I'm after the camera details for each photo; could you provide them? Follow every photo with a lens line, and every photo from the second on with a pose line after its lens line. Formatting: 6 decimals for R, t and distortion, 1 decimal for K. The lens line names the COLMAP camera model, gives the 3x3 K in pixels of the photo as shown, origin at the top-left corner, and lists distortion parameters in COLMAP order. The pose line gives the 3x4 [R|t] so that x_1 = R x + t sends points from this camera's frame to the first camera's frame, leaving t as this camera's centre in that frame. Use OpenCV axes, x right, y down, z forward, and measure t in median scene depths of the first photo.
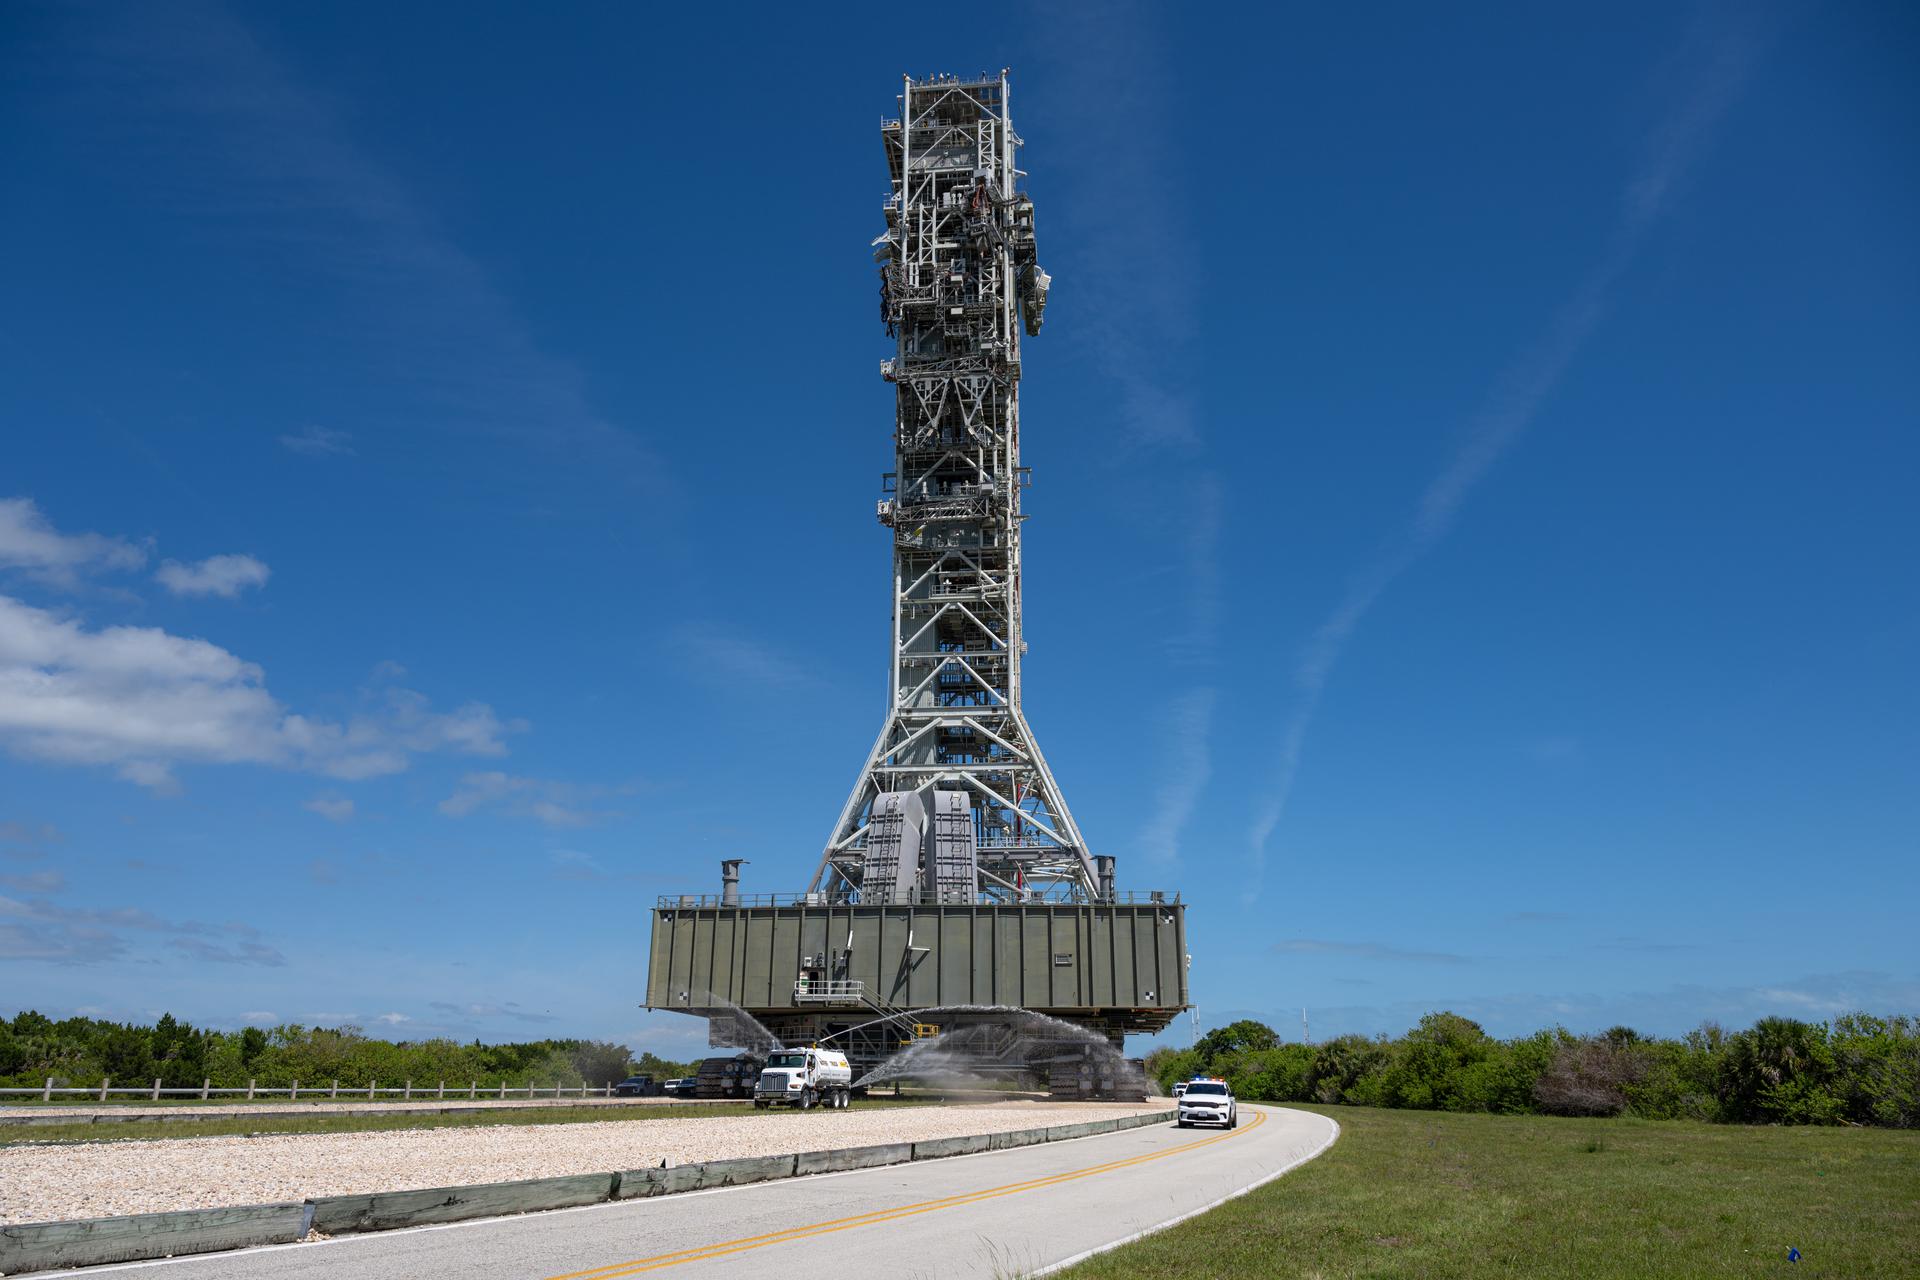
lens RADIAL K [[1333.8, 0, 960.0], [0, 1333.8, 640.0], [0, 0, 1]] dist [-0.005695, -0.000153]
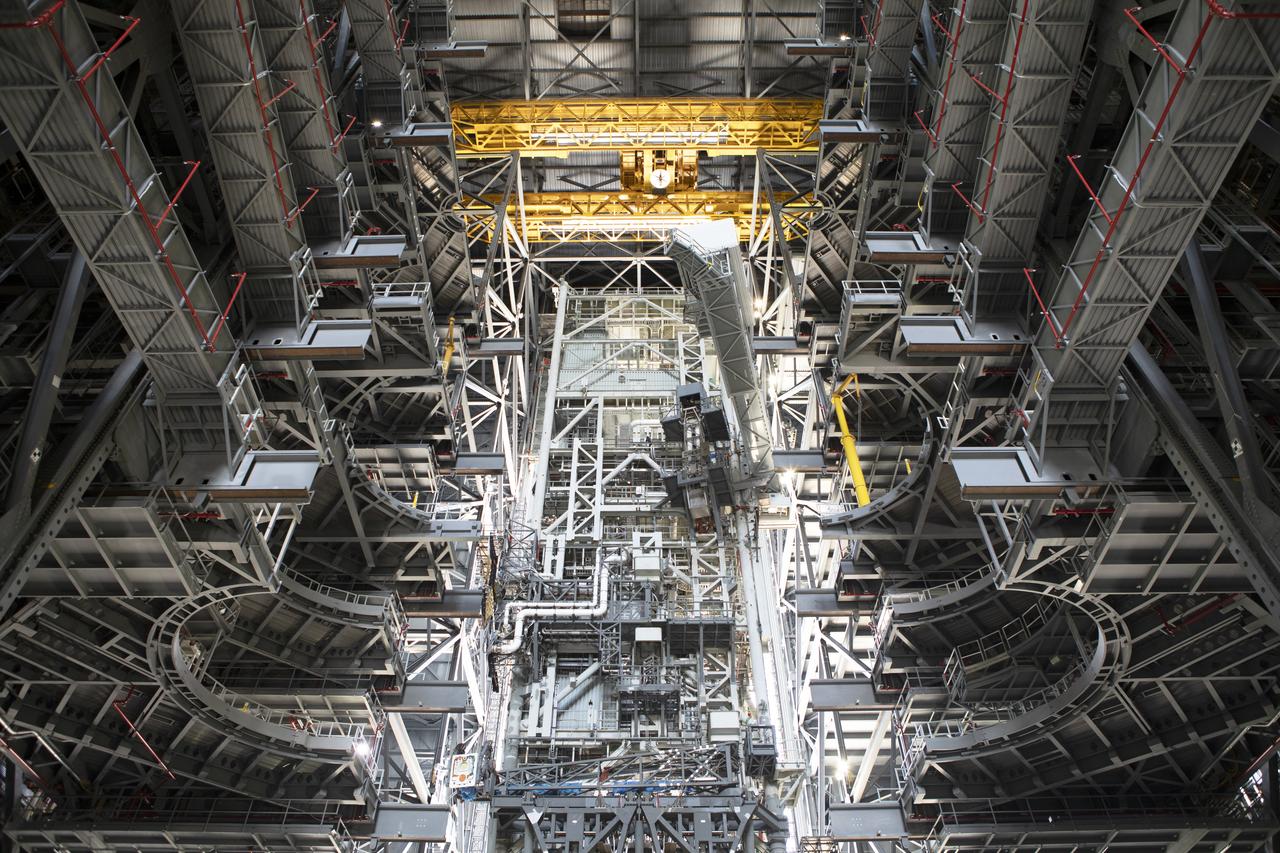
lens RADIAL K [[870.9, 0, 637.1], [0, 870.9, 428.9], [0, 0, 1]] dist [-0.105991, 0.073333]
pose [[0.994464, 0.080892, 0.067067, -0.029748], [-0.037383, 0.868854, -0.493655, -0.164206], [-0.098204, 0.488414, 0.867068, 0.717238]]
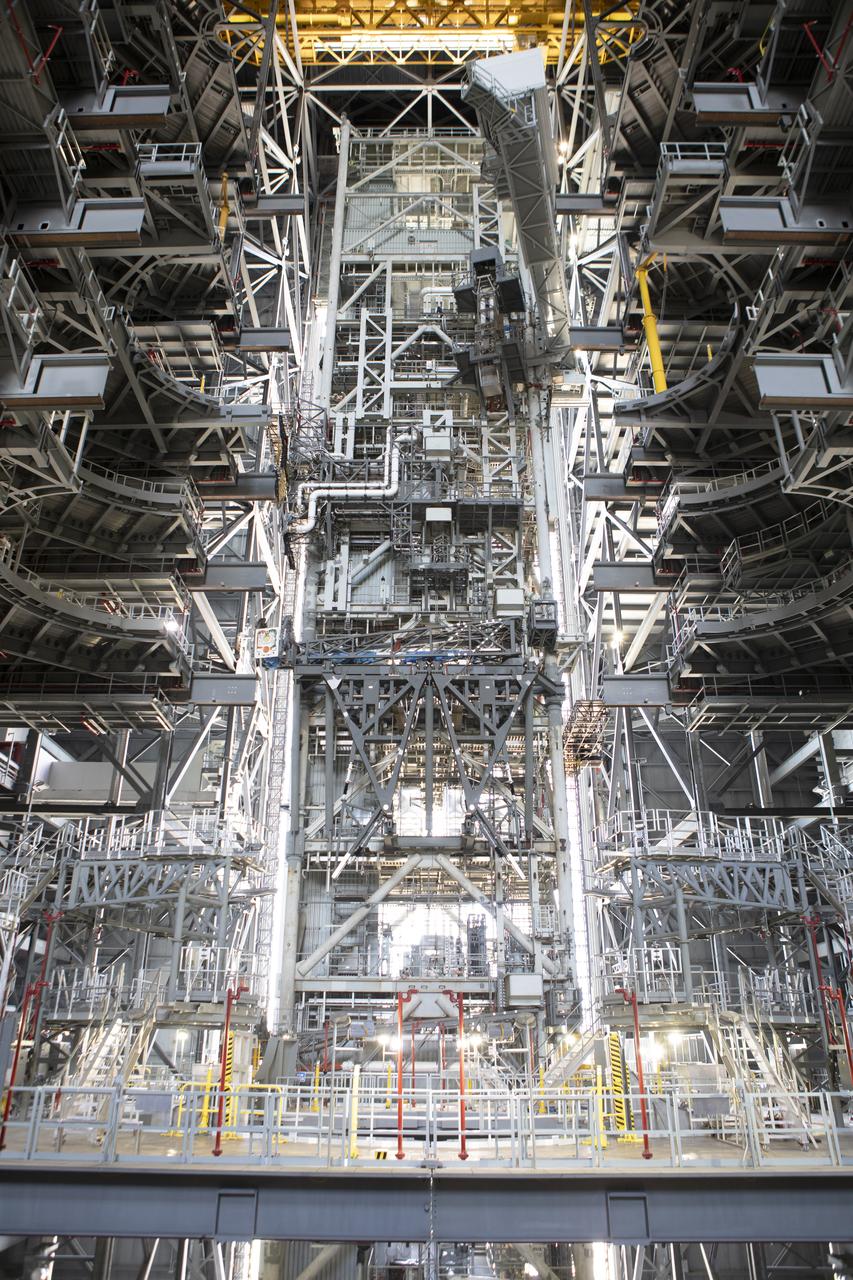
lens RADIAL K [[870.9, 0, 421.1], [0, 870.9, 648.3], [0, 0, 1]] dist [-0.105991, 0.073333]
pose [[0.994431, 0.052109, 0.091605, -0.031792], [-0.041879, 0.993021, -0.110249, -0.168671], [-0.096710, 0.105799, 0.989674, 0.712160]]
